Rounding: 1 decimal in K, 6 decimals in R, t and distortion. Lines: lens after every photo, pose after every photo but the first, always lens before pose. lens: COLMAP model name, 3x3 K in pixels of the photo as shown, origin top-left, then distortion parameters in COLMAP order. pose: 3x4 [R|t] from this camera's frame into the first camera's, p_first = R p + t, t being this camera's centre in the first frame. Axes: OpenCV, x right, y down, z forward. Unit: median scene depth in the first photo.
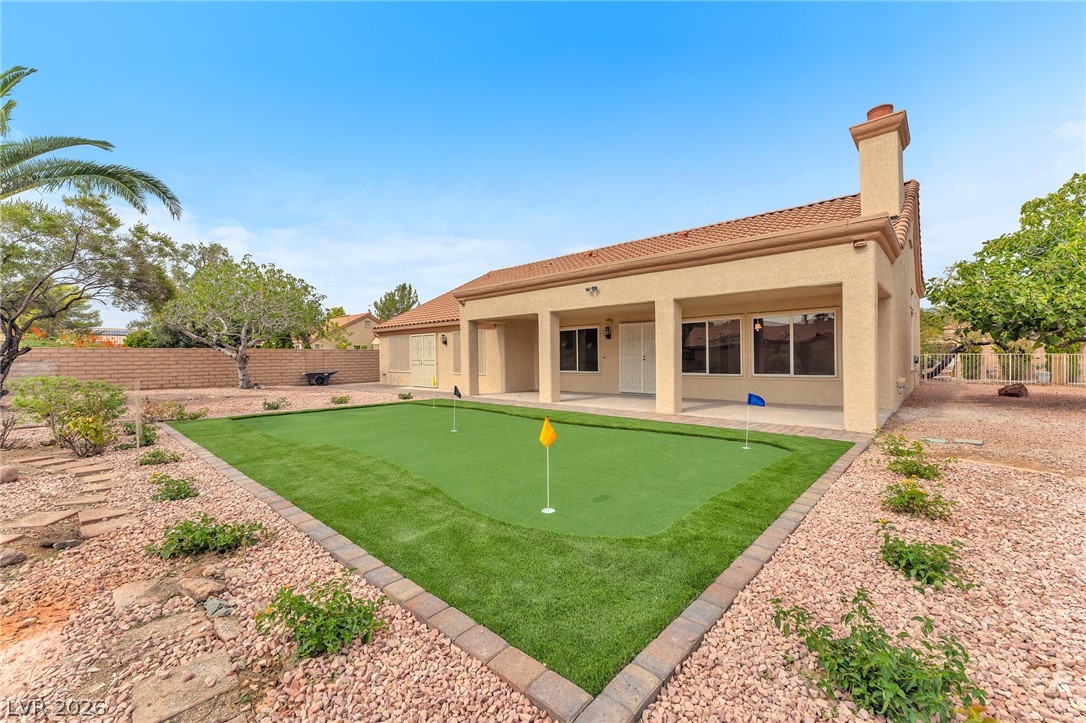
lens RADIAL K [[444.6, 0, 541.1], [0, 444.6, 359.9], [0, 0, 1]] dist [-0.001468, -0.000612]
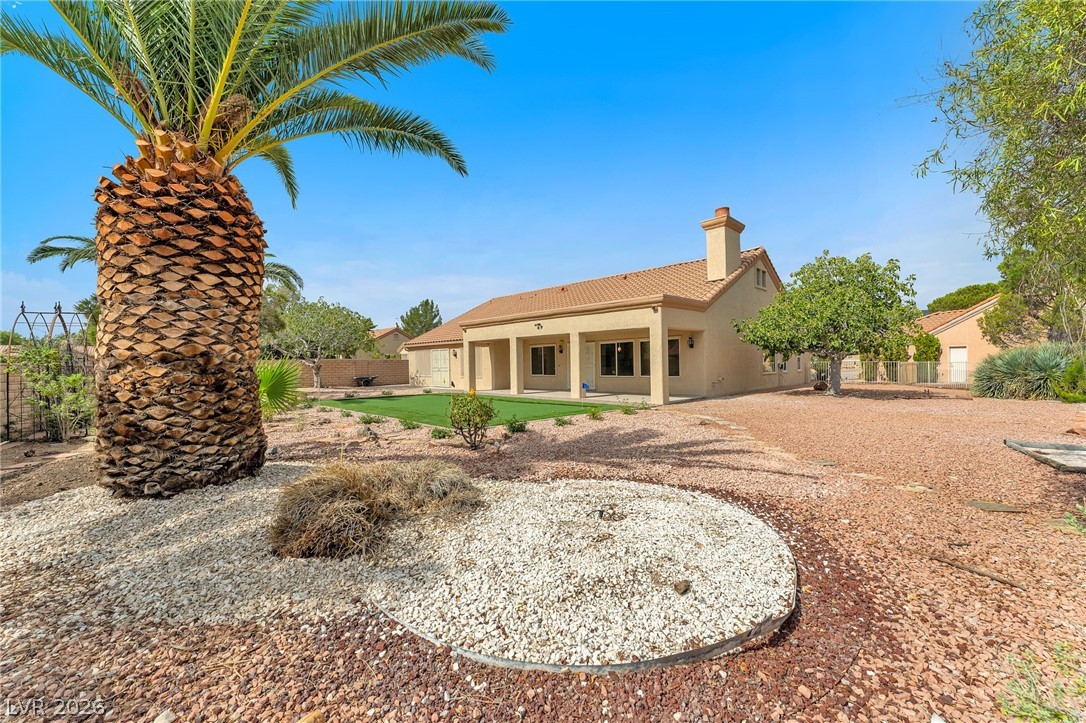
lens RADIAL K [[444.6, 0, 544.5], [0, 444.6, 361.9], [0, 0, 1]] dist [-0.001468, -0.000612]
pose [[0.999132, -0.004763, -0.041393, 0.144017], [0.004379, 0.999946, -0.009375, -0.003474], [0.041435, 0.009185, 0.999099, -0.459408]]
